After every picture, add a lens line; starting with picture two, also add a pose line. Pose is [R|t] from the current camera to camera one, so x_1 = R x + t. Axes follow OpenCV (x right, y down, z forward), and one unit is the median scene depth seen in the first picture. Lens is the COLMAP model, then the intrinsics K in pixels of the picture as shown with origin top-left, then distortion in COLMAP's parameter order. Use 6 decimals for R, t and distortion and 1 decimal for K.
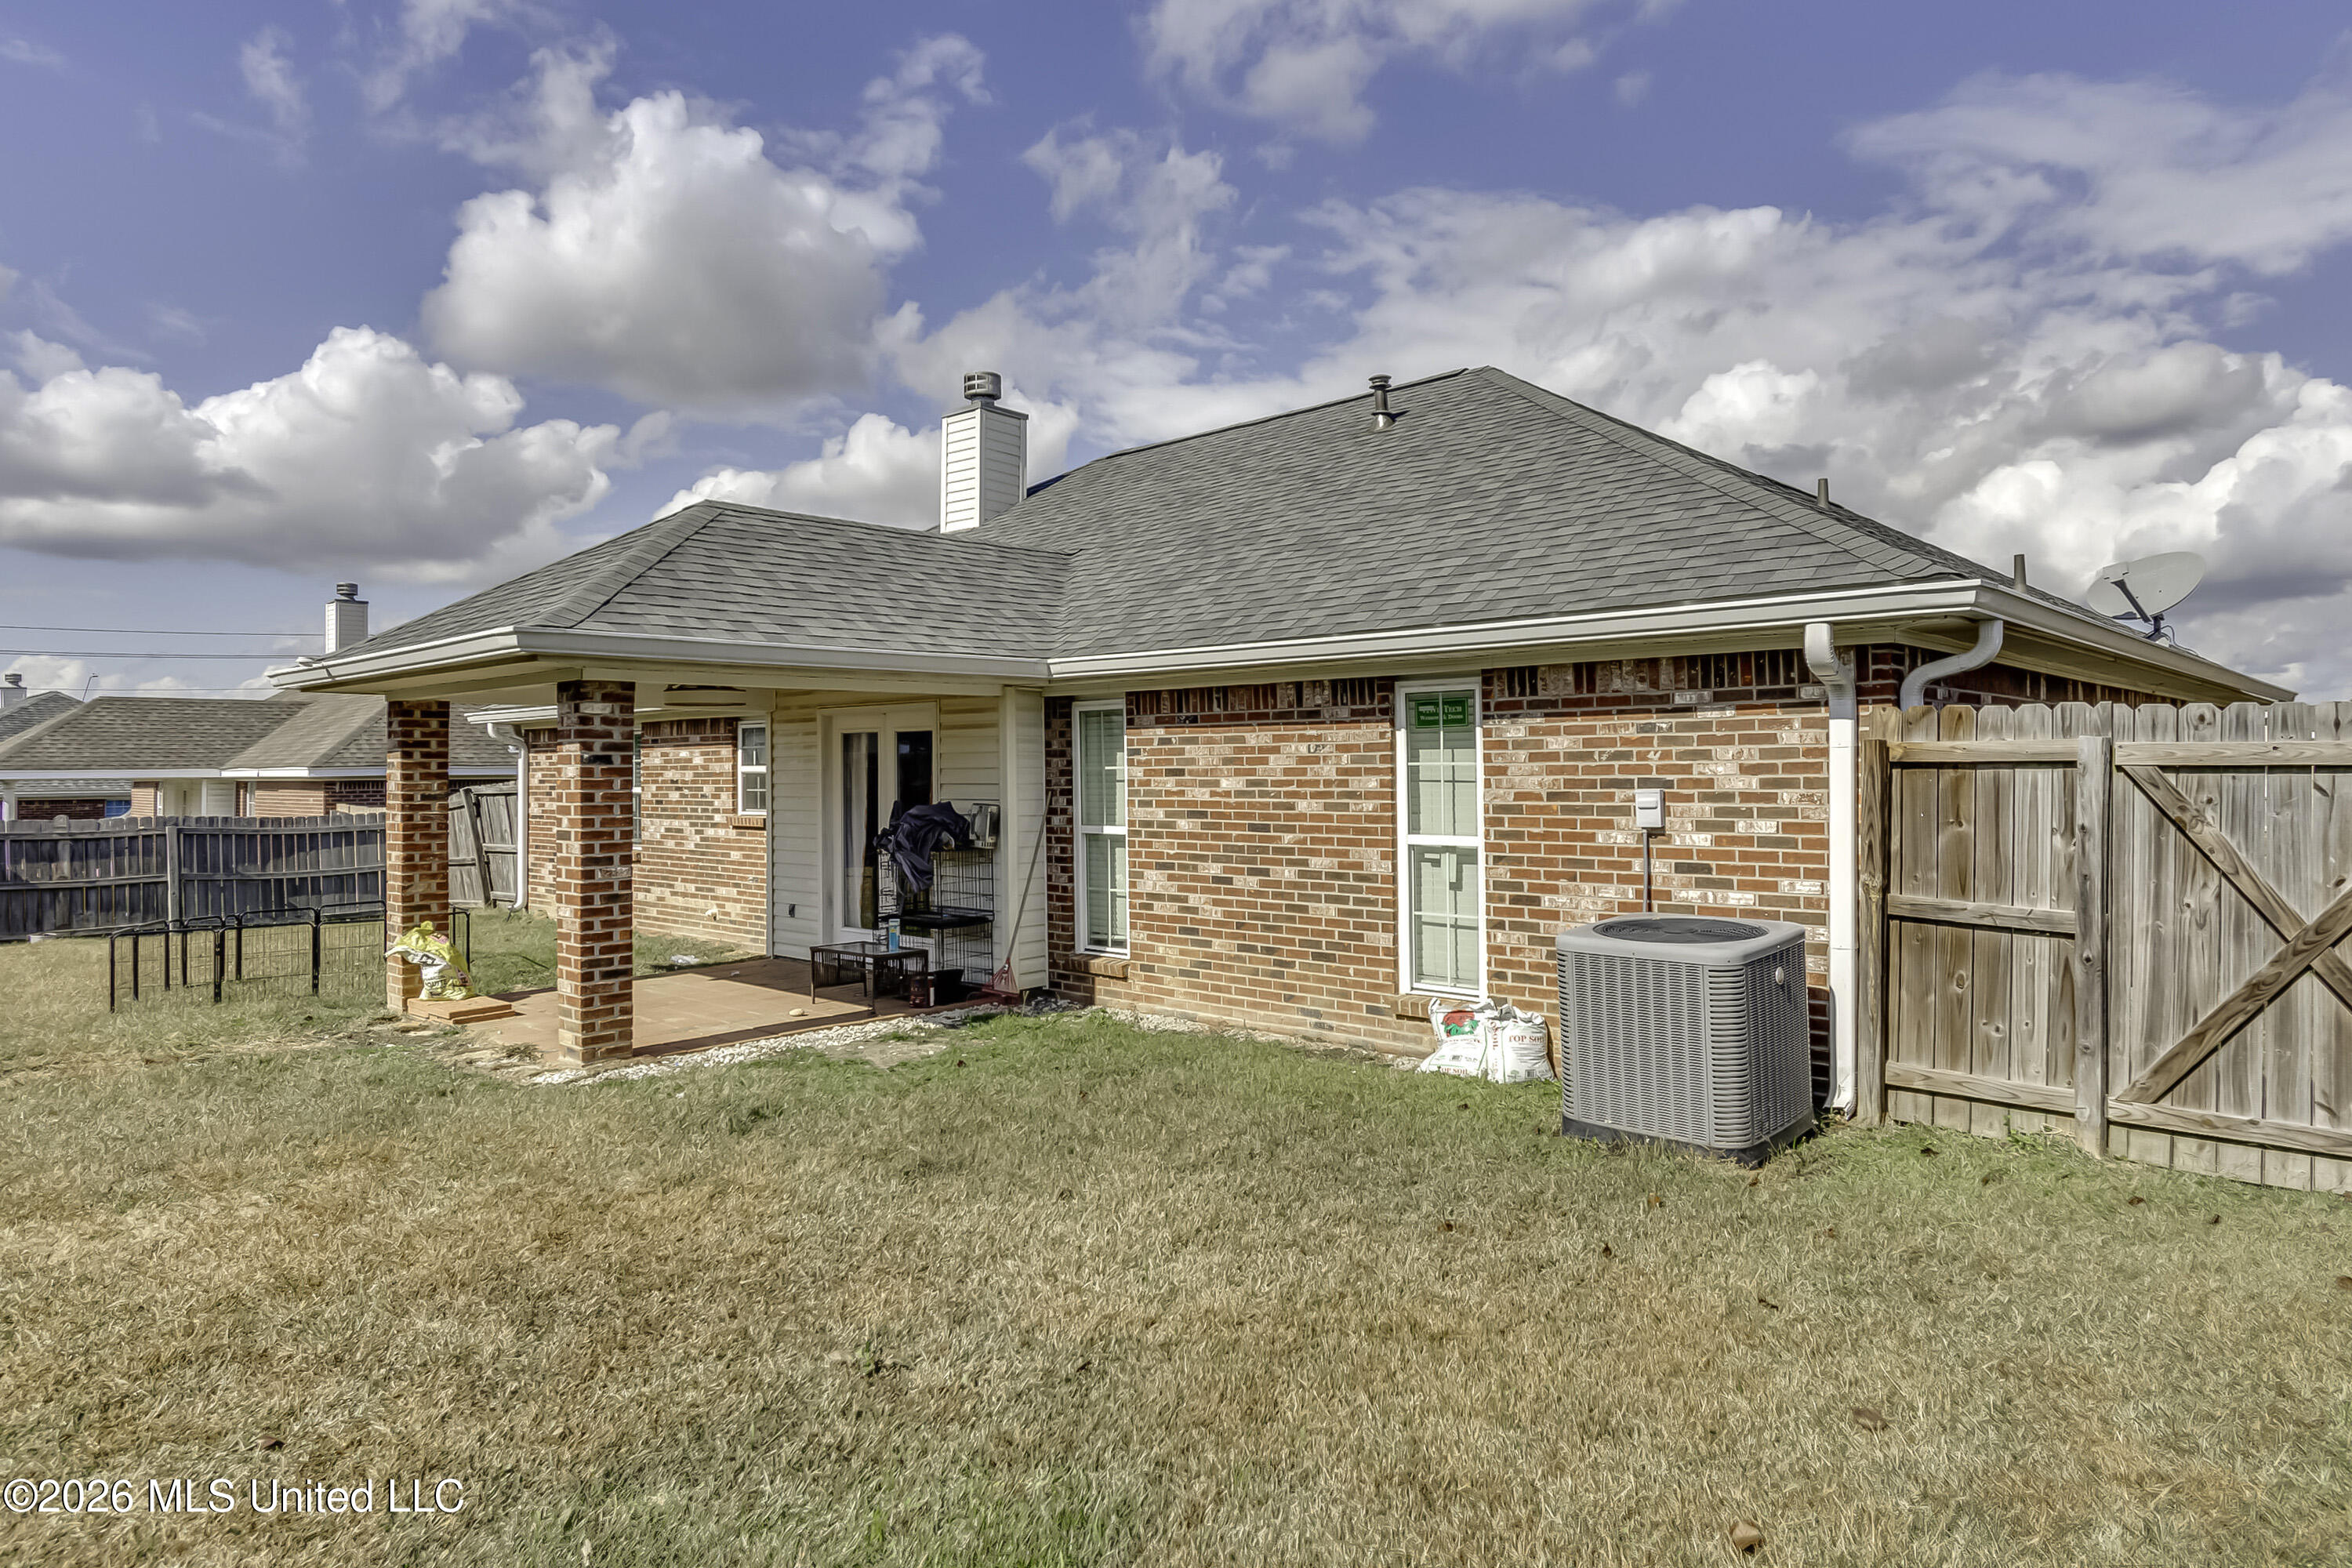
lens RADIAL K [[1366.2, 0, 1180.6], [0, 1366.2, 759.4], [0, 0, 1]] dist [0.018129, -0.004145]
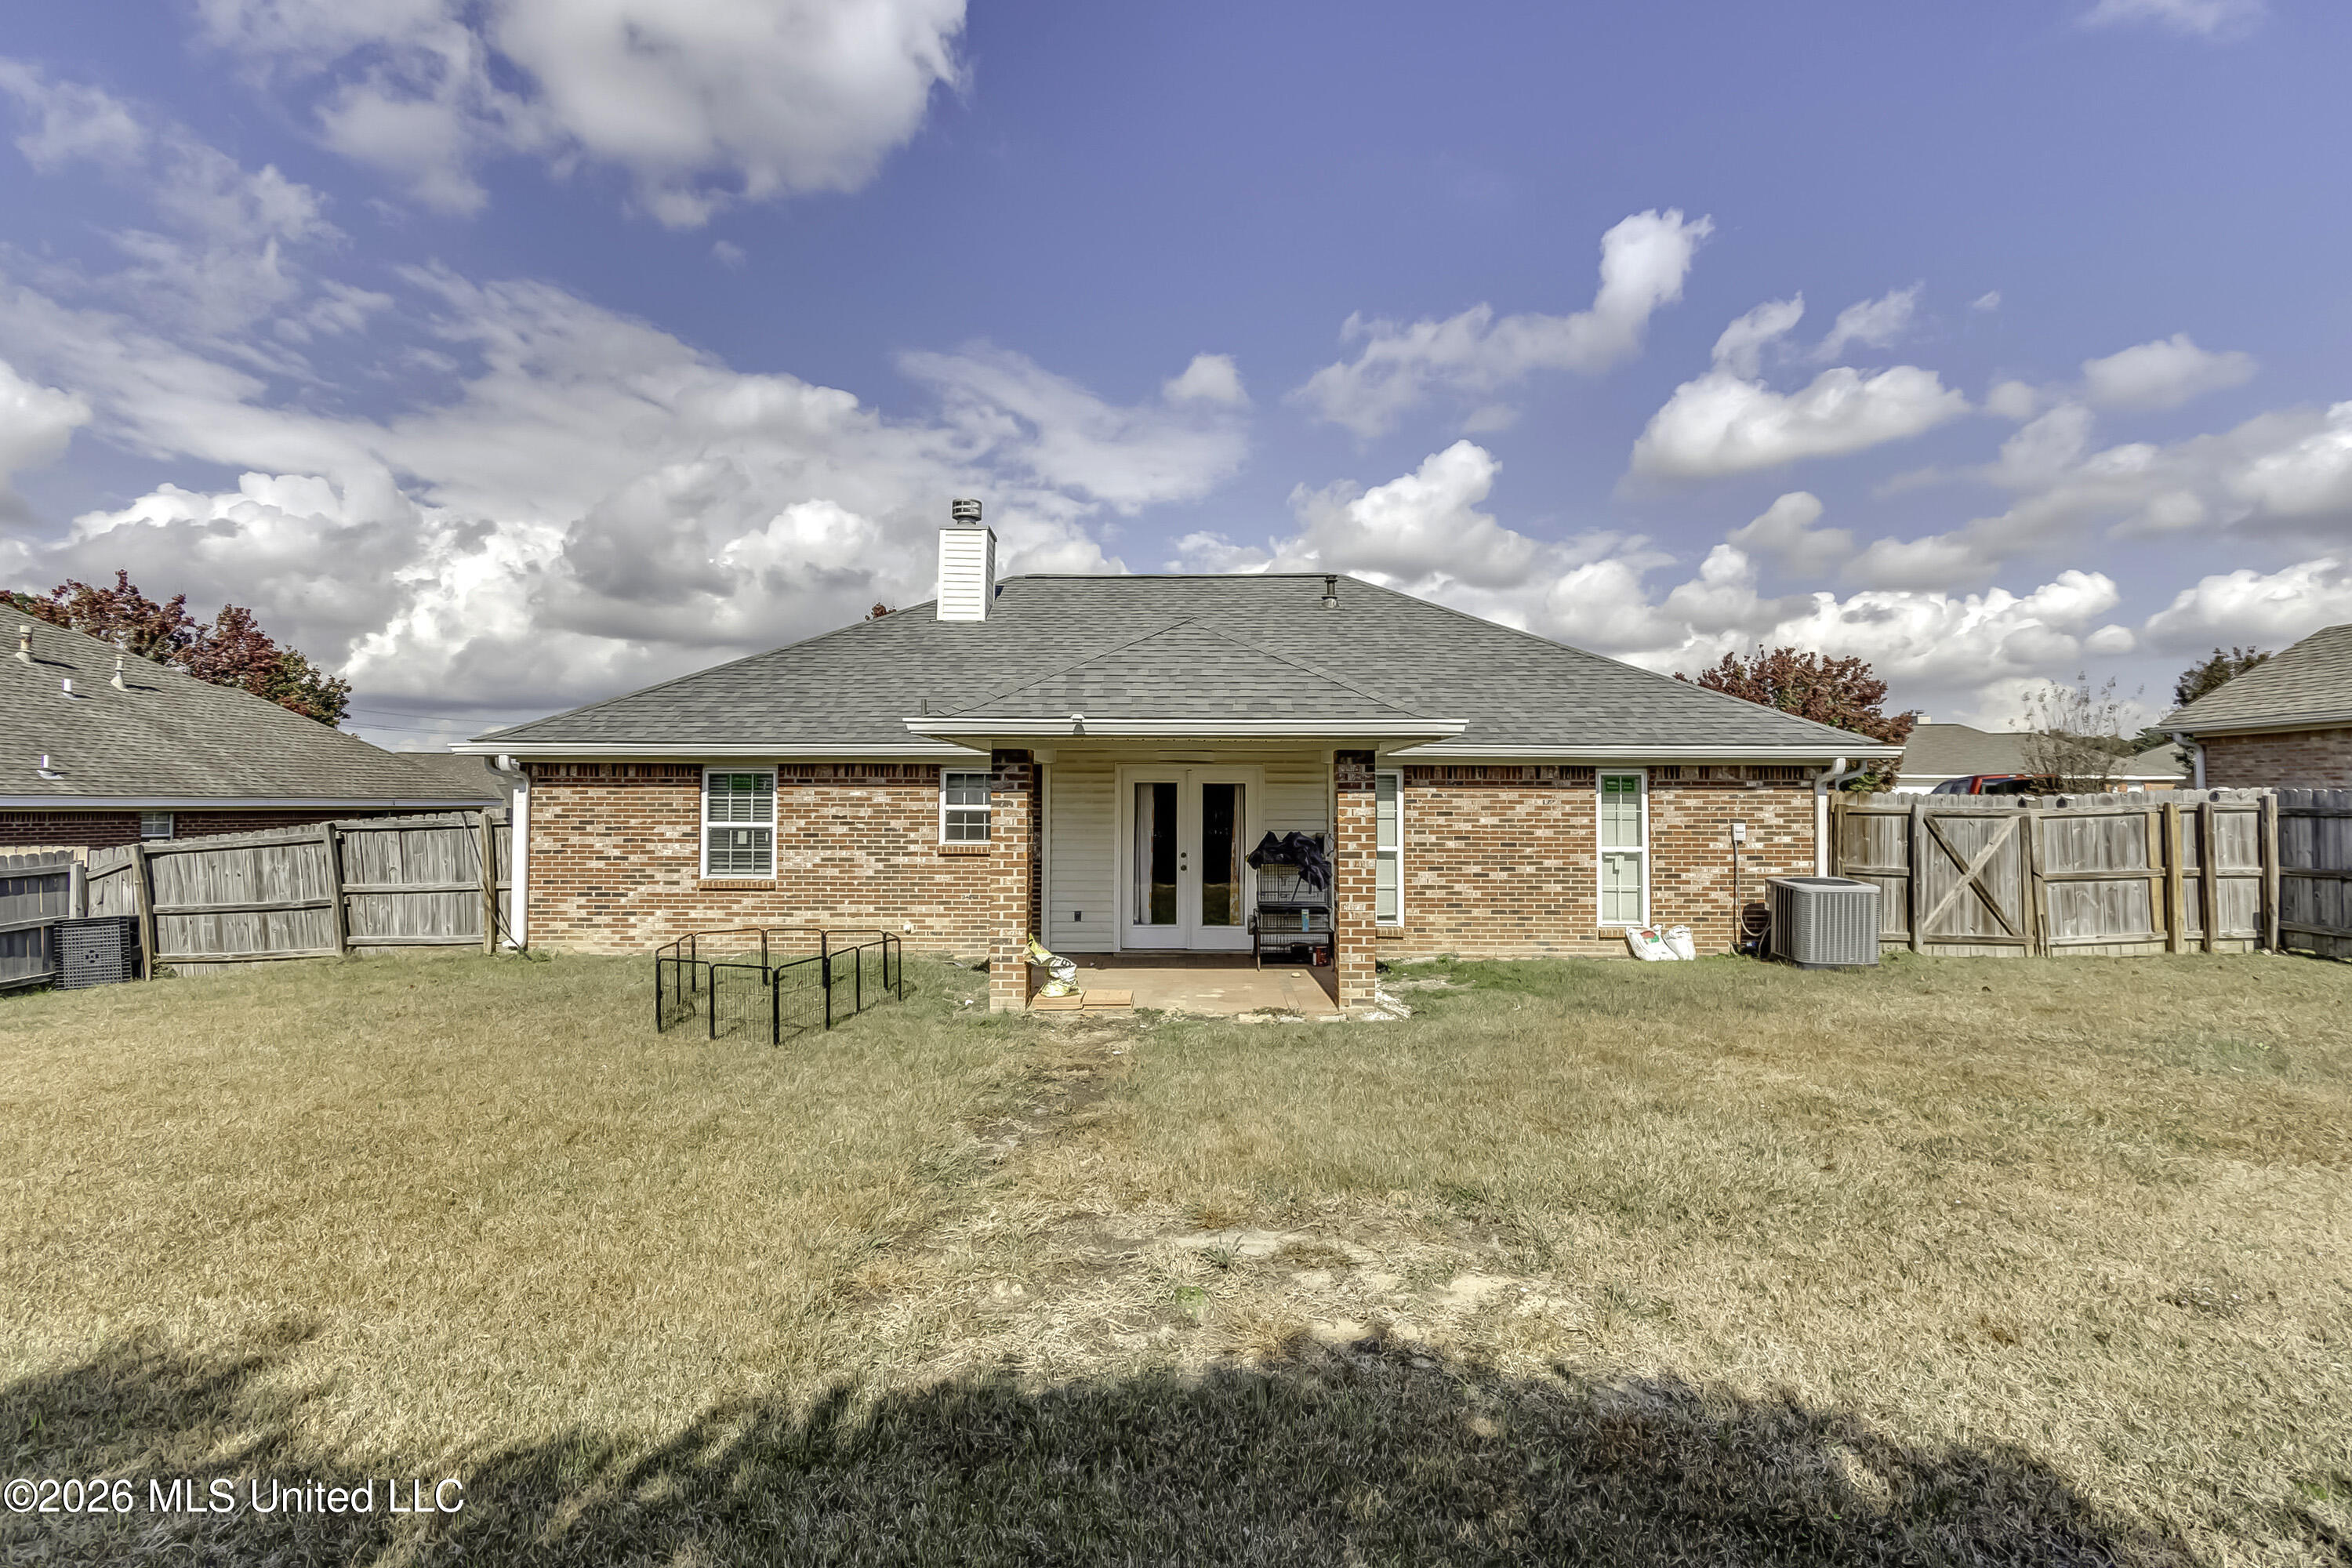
lens RADIAL K [[1072.1, 0, 1172.9], [0, 1072.1, 805.5], [0, 0, 1]] dist [0.008621, -0.001699]
pose [[0.747084, 0.012811, 0.664606, -0.794703], [-0.014248, 0.999893, -0.003258, 0.005678], [-0.664577, -0.007035, 0.747187, 0.151965]]
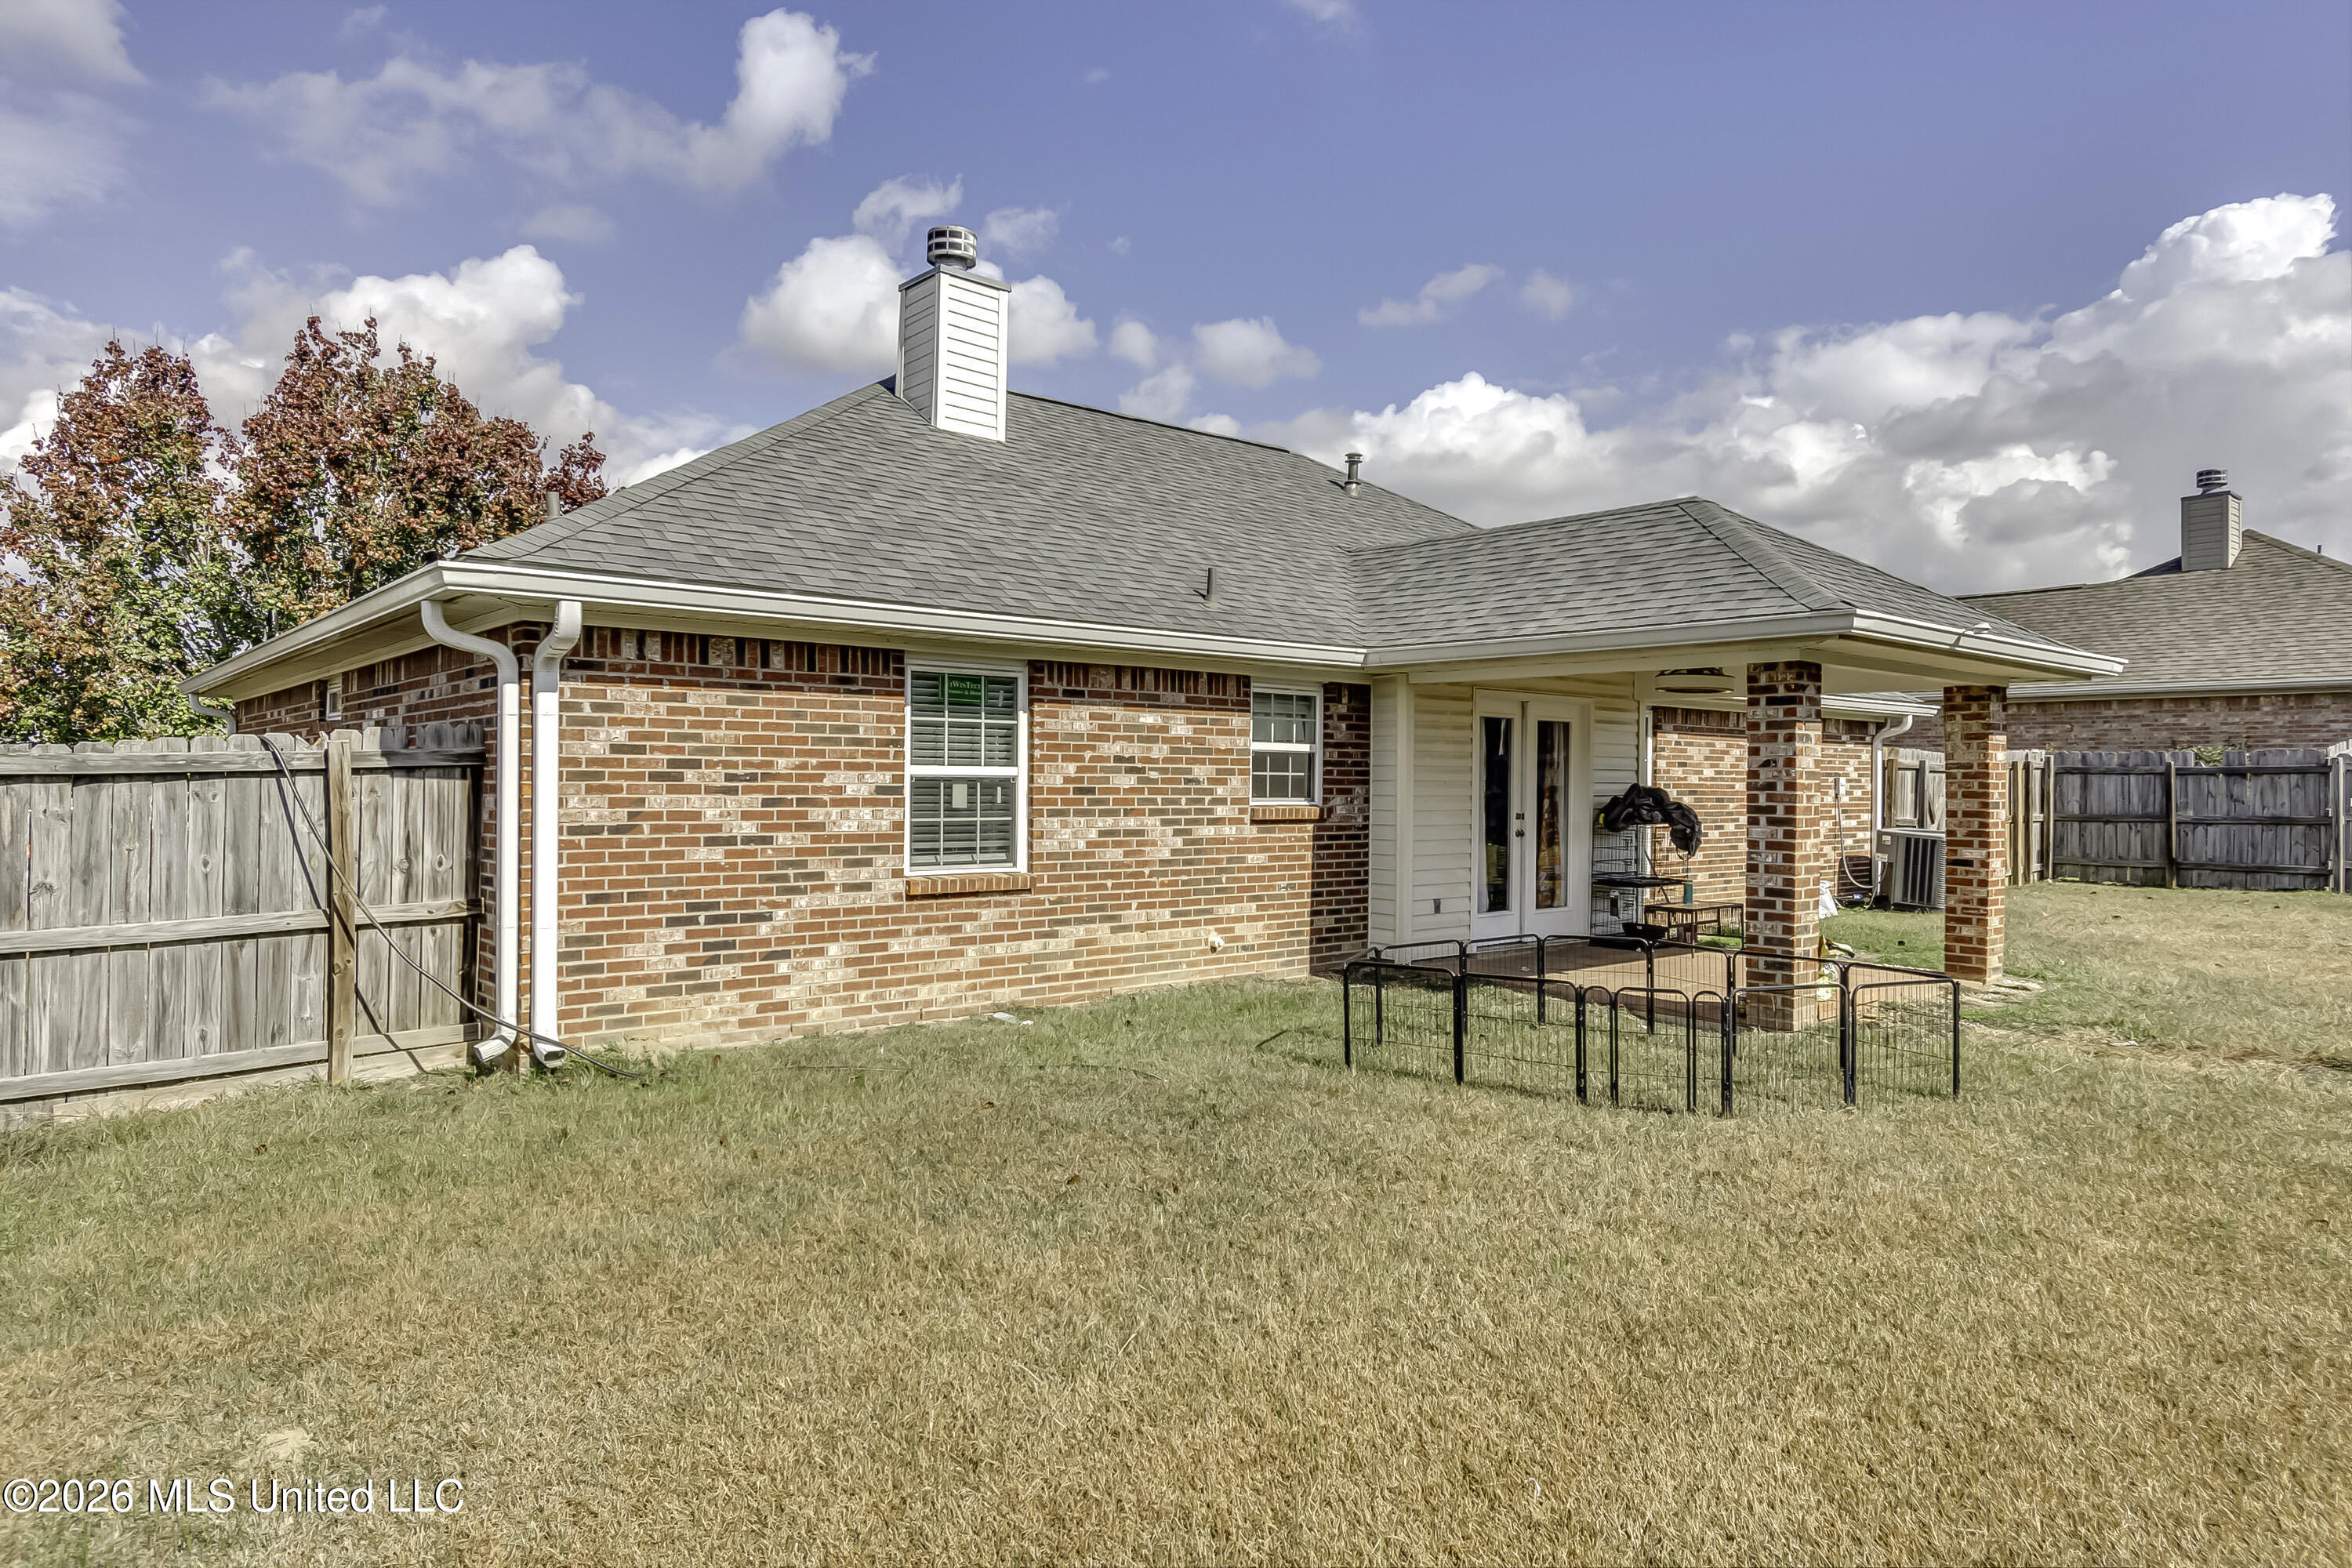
lens RADIAL K [[1432.2, 0, 1179.4], [0, 1432.2, 789.4], [0, 0, 1]] dist [0.004662, 0.006530]
pose [[0.111383, 0.004288, 0.993768, -1.102462], [-0.015901, 0.999870, -0.002532, 0.033612], [-0.993650, -0.015520, 0.111437, 0.940920]]
